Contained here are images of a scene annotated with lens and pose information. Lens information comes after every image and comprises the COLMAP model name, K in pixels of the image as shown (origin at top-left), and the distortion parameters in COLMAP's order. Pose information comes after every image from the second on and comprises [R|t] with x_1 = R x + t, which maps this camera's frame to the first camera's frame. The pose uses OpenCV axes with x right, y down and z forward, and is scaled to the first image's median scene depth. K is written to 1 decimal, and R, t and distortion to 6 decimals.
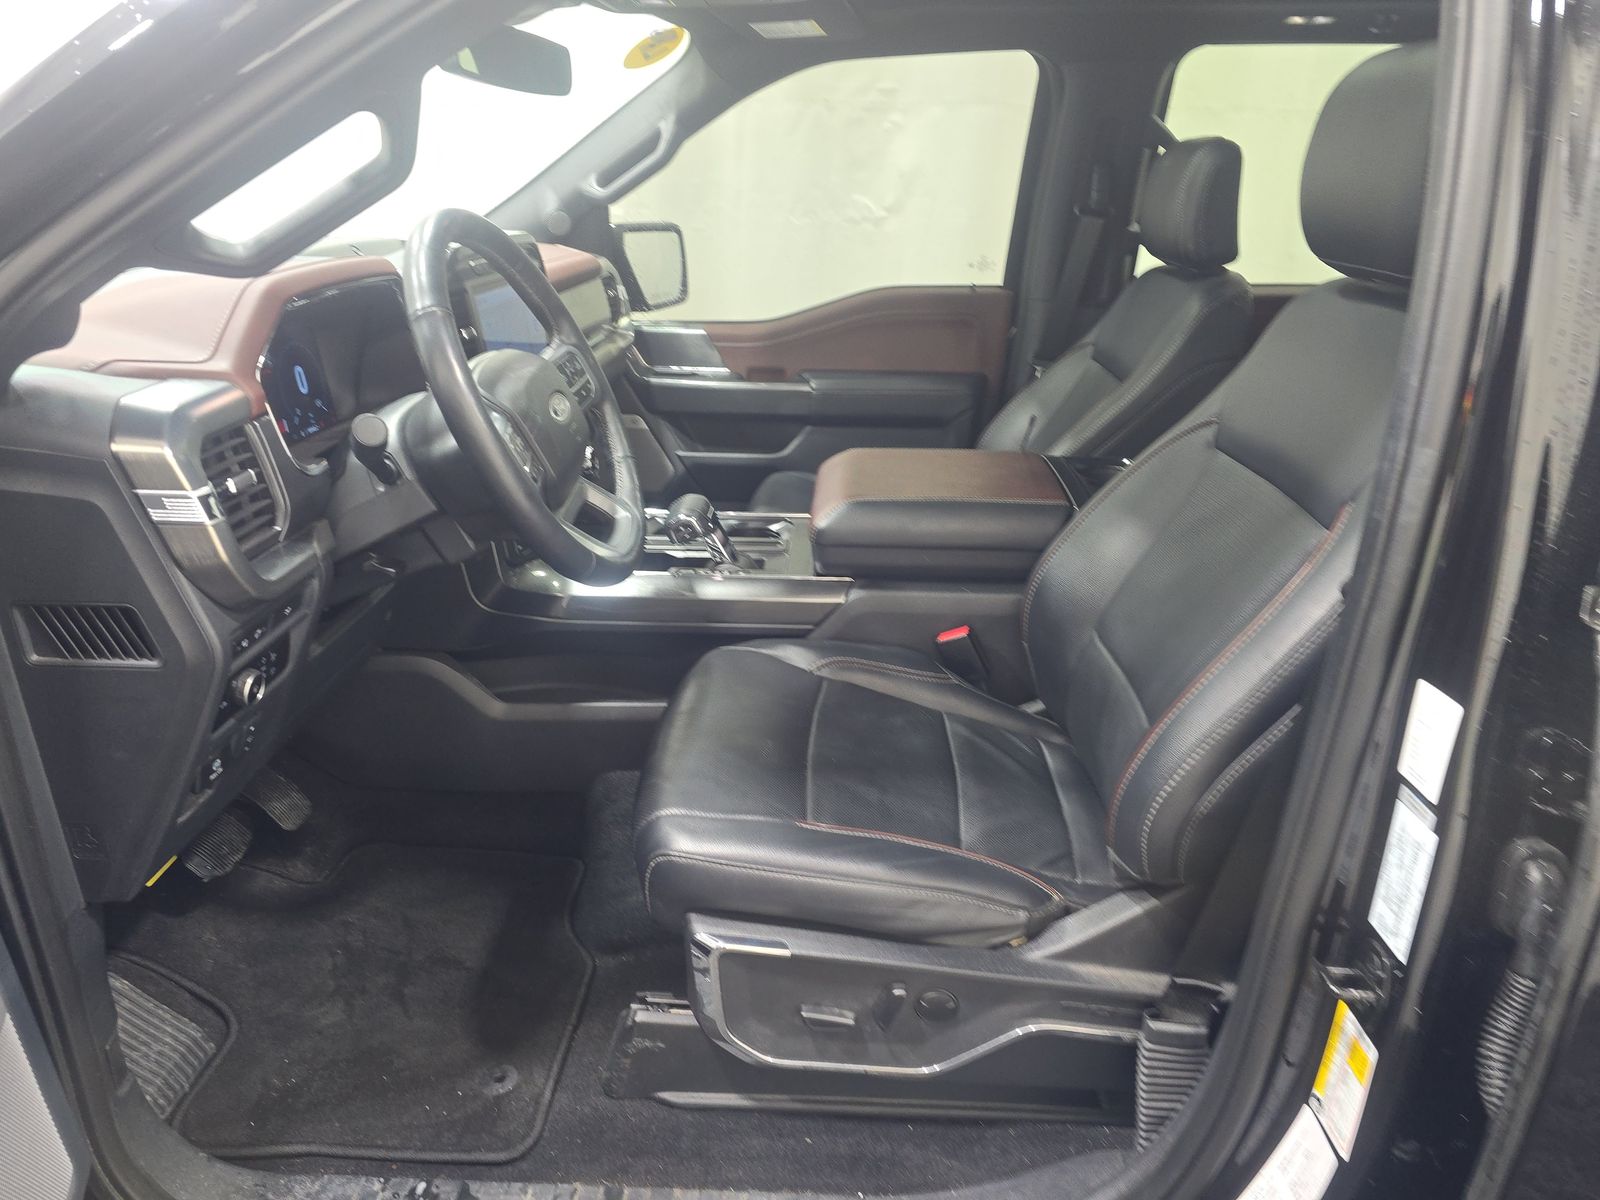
lens RADIAL K [[1076.0, 0, 800.0], [0, 1076.0, 600.0], [0, 0, 1]] dist [0.045588, -0.001038]
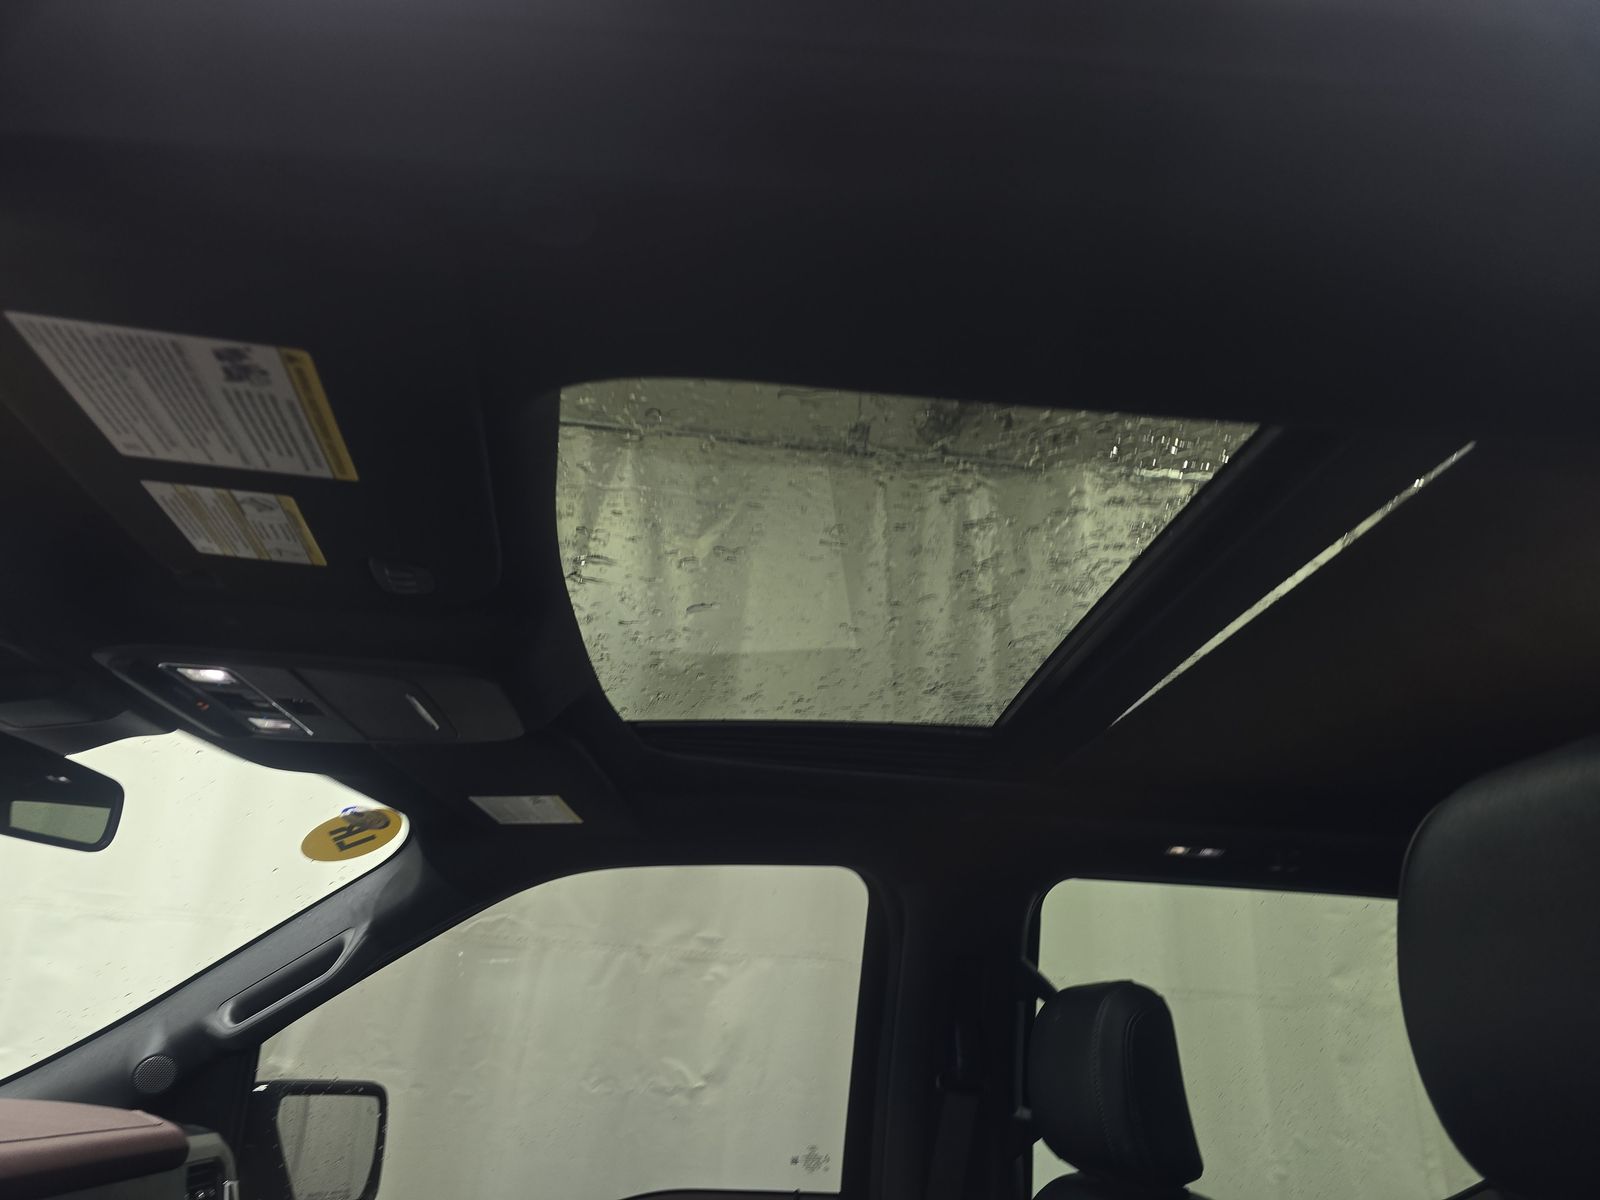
lens RADIAL K [[1022.6, 0, 800.0], [0, 1022.6, 600.0], [0, 0, 1]] dist [-0.002075, -0.001638]
pose [[0.992277, 0.080019, 0.094782, 0.079599], [0.010947, 0.704634, -0.709487, -0.111927], [-0.123559, 0.705045, 0.698316, 0.330479]]
